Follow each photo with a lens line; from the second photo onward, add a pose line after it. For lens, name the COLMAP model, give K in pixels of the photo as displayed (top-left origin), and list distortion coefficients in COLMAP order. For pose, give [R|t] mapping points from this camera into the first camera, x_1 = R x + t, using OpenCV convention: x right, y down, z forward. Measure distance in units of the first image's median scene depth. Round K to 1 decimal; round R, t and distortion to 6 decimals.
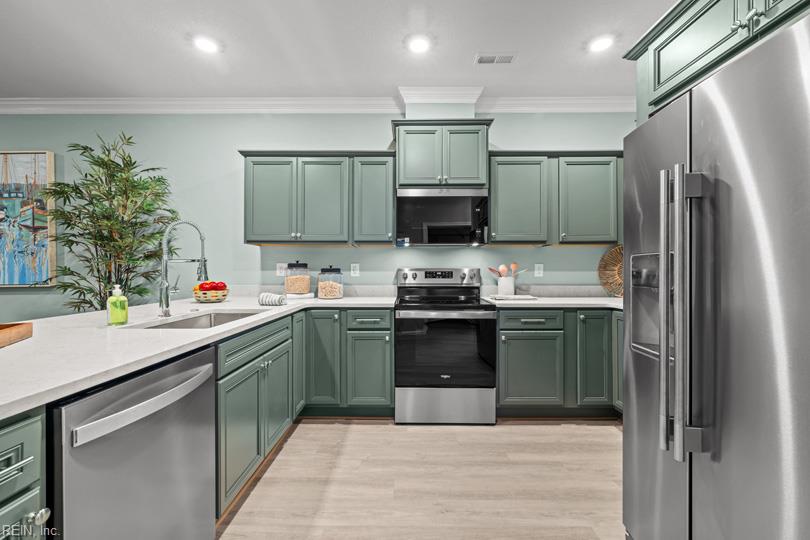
lens RADIAL K [[359.6, 0, 405.0], [0, 359.6, 270.0], [0, 0, 1]] dist [-0.002966, -0.000102]
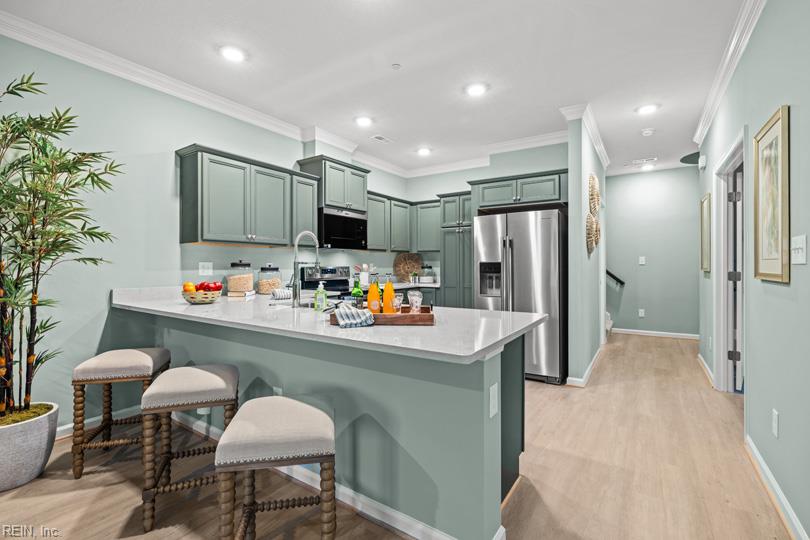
lens RADIAL K [[359.7, 0, 405.0], [0, 359.7, 270.0], [0, 0, 1]] dist [-0.003351, 0.000672]
pose [[0.546238, -0.014113, 0.837511, -0.917535], [0.006983, 0.999900, 0.012295, -0.006527], [-0.837601, -0.000868, 0.546282, 0.019539]]
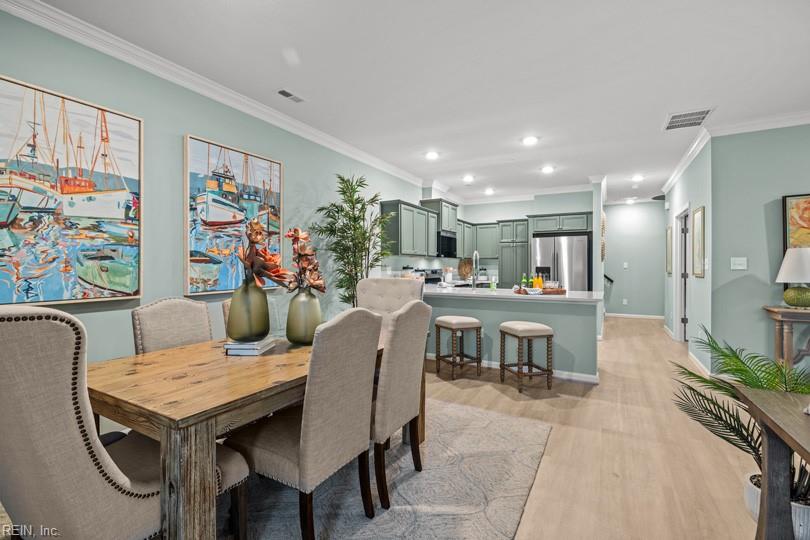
lens RADIAL K [[359.7, 0, 405.0], [0, 359.7, 270.0], [0, 0, 1]] dist [-0.003351, 0.000672]
pose [[0.483409, -0.009372, 0.875344, -1.849528], [0.002311, 0.999953, 0.009429, -0.018637], [-0.875392, -0.002535, 0.483408, 0.157548]]
